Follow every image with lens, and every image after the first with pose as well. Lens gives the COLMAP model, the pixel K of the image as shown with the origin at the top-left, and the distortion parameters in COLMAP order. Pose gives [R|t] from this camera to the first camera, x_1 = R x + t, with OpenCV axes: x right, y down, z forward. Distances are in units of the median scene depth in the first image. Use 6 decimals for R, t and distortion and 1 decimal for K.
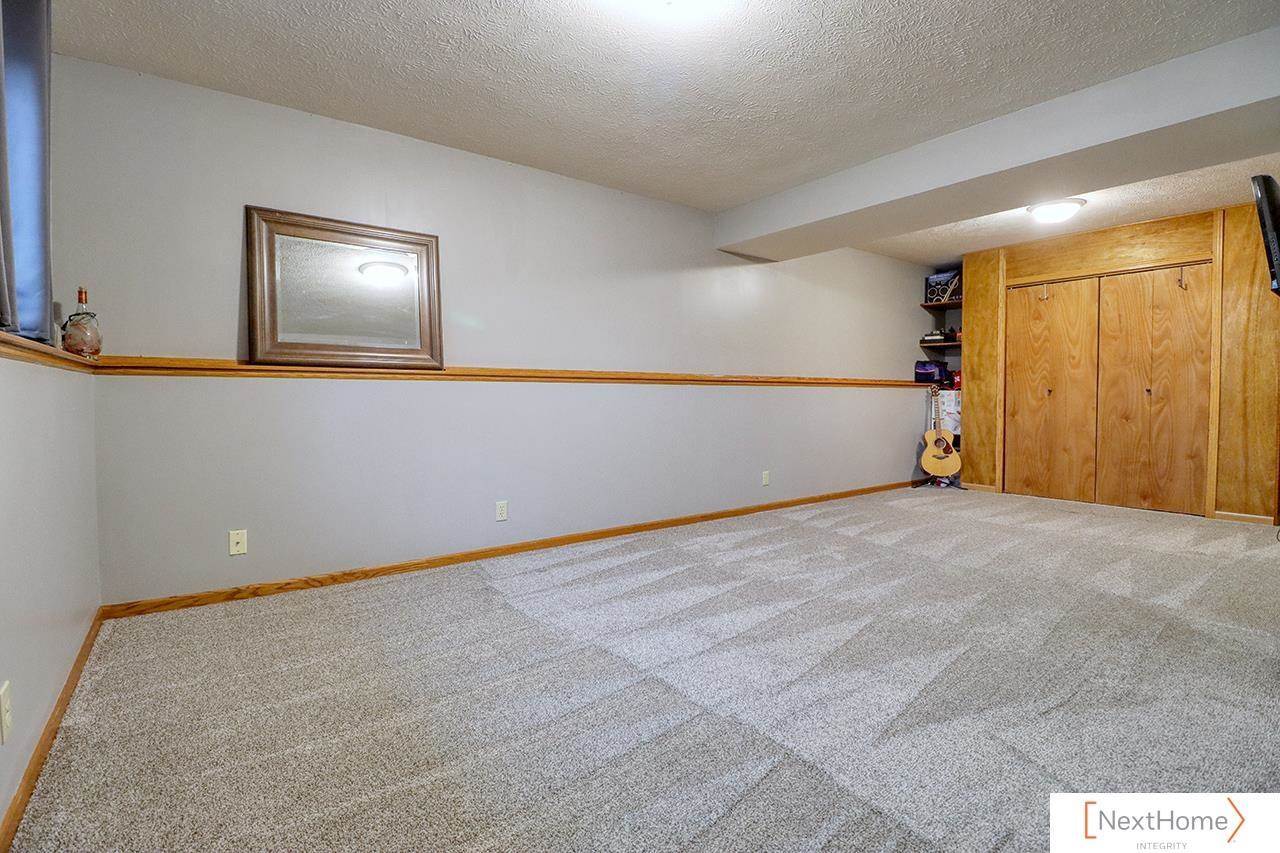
lens RADIAL K [[593.0, 0, 643.6], [0, 593.0, 421.9], [0, 0, 1]] dist [-0.011649, -0.007138]
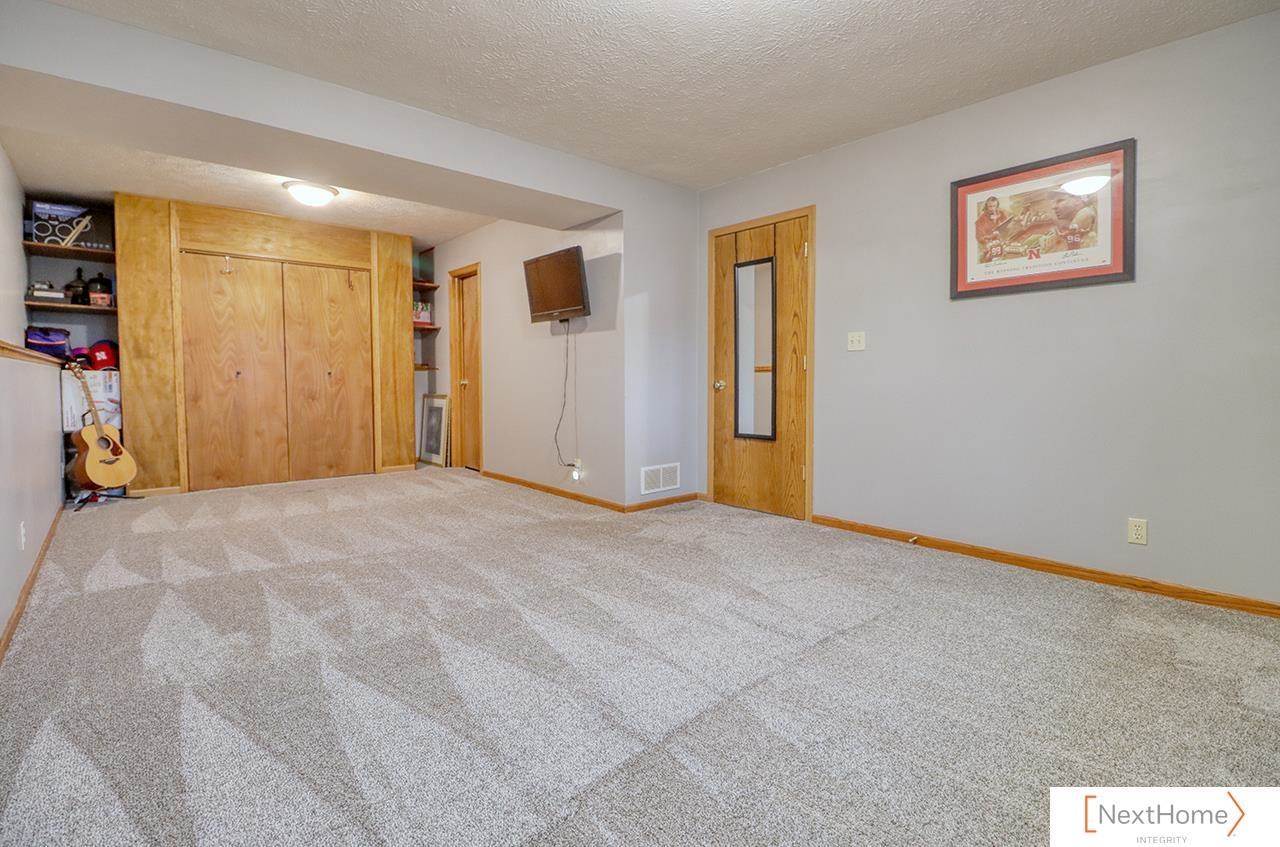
lens RADIAL K [[593.0, 0, 644.0], [0, 593.0, 416.9], [0, 0, 1]] dist [-0.011649, -0.007138]
pose [[-0.074427, -0.062466, 0.995268, -0.297036], [0.042485, 0.996931, 0.065748, -0.016774], [-0.996321, 0.047178, -0.071545, 0.424780]]
